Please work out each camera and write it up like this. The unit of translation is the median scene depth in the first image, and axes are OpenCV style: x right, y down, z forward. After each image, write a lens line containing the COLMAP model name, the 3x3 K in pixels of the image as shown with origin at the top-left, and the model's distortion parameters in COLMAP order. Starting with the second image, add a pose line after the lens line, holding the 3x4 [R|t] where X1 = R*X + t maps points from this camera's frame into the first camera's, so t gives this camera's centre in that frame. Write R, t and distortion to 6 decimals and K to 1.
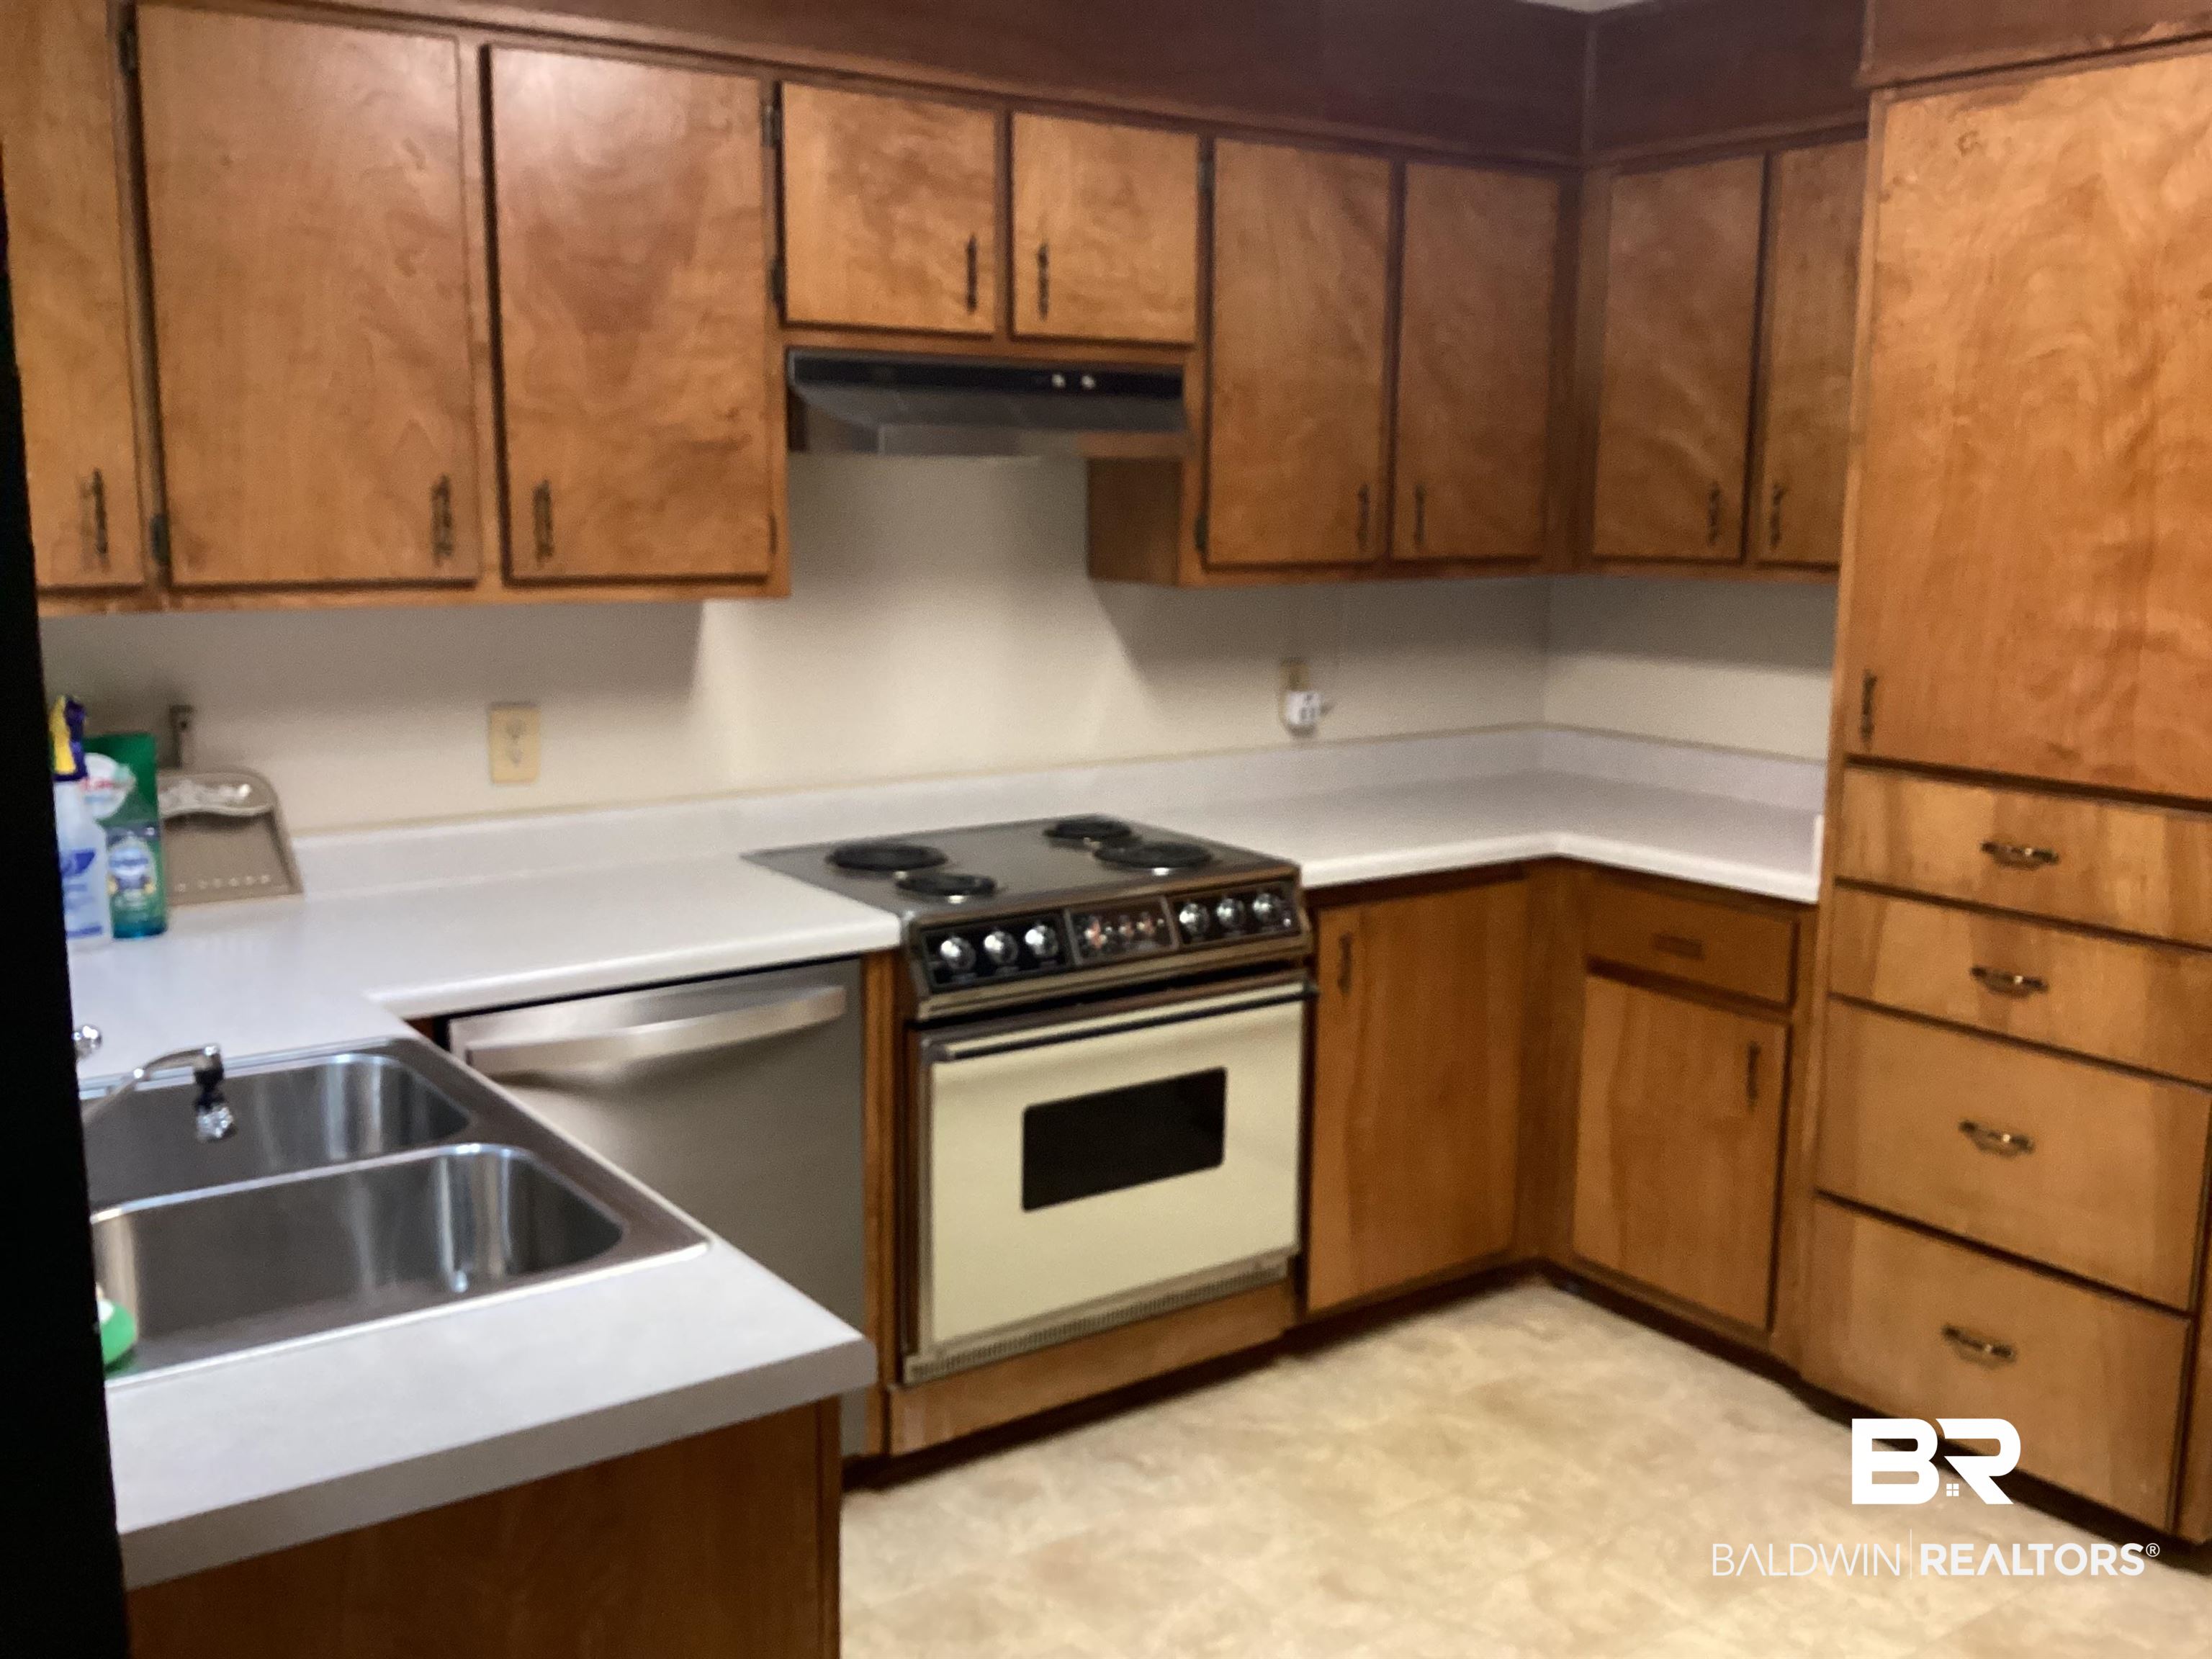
lens RADIAL K [[2054.7, 0, 1103.3], [0, 2054.7, 828.3], [0, 0, 1]] dist [0.051907, 0.000000]
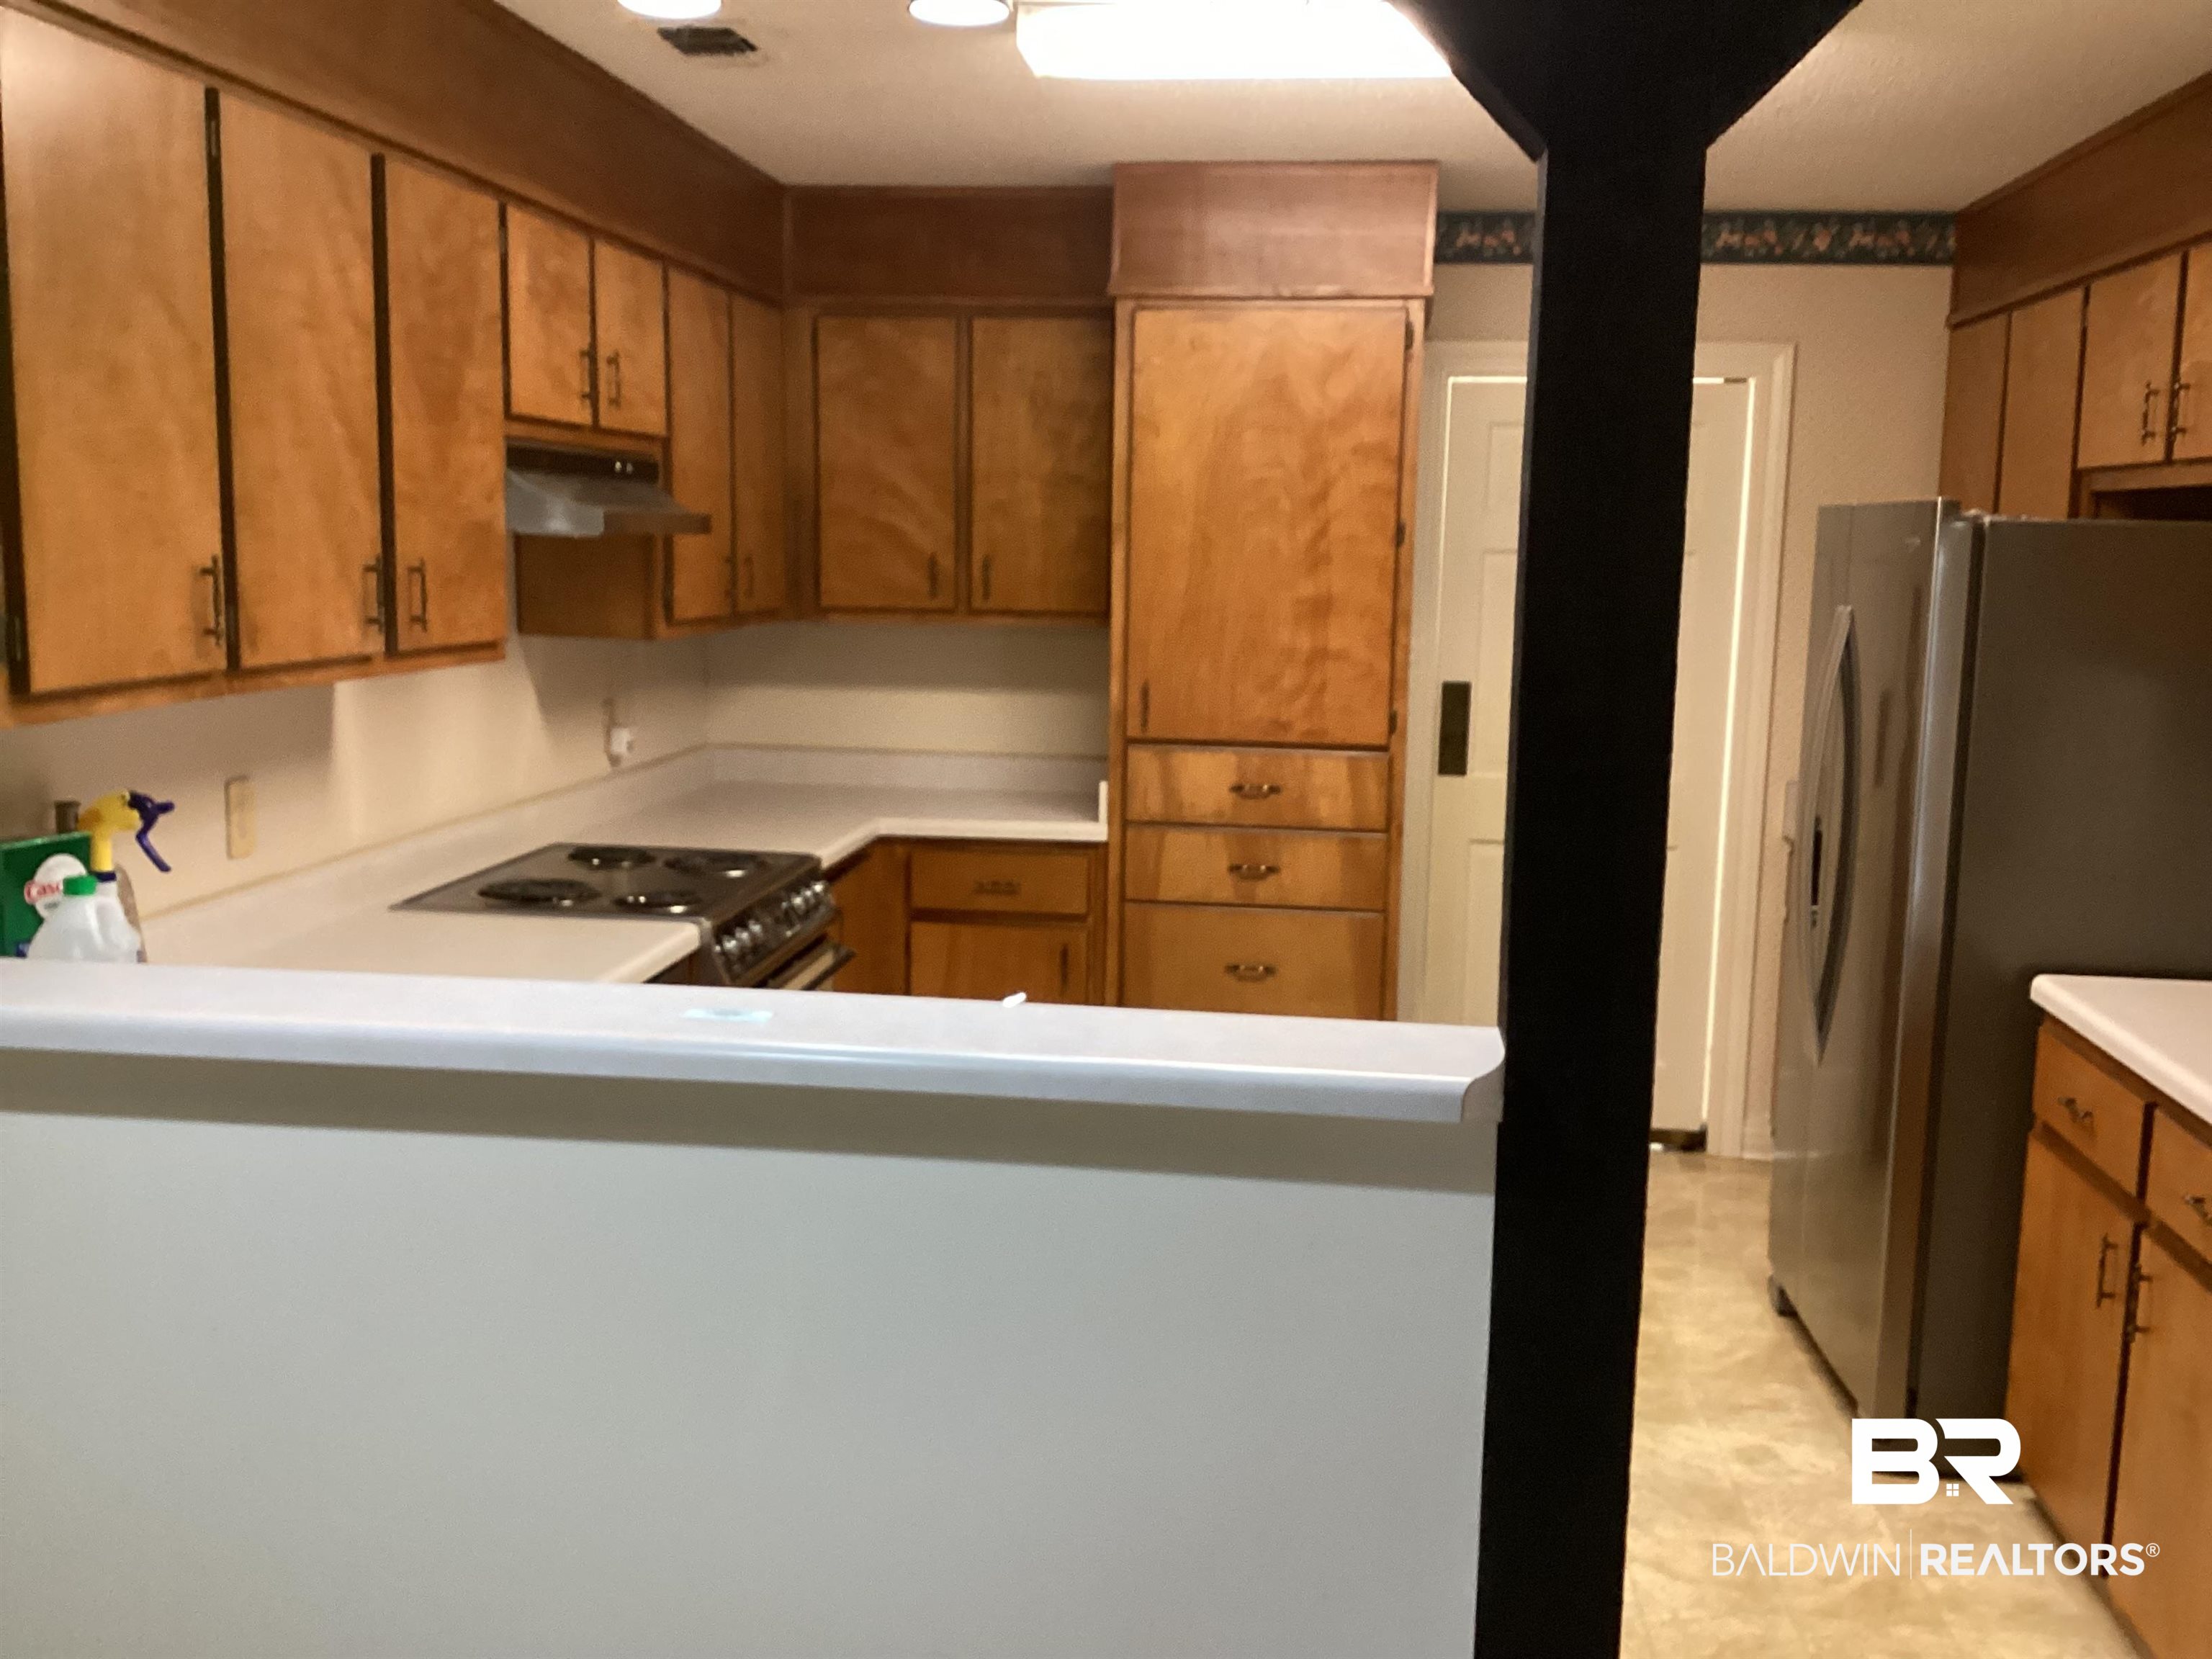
lens RADIAL K [[2054.7, 0, 1044.2], [0, 2054.7, 868.6], [0, 0, 1]] dist [0.051907, 0.000000]
pose [[0.679563, -0.112626, 0.724921, -0.804879], [0.111675, 0.992511, 0.049512, -0.023781], [-0.725068, 0.047309, 0.687051, 0.029541]]
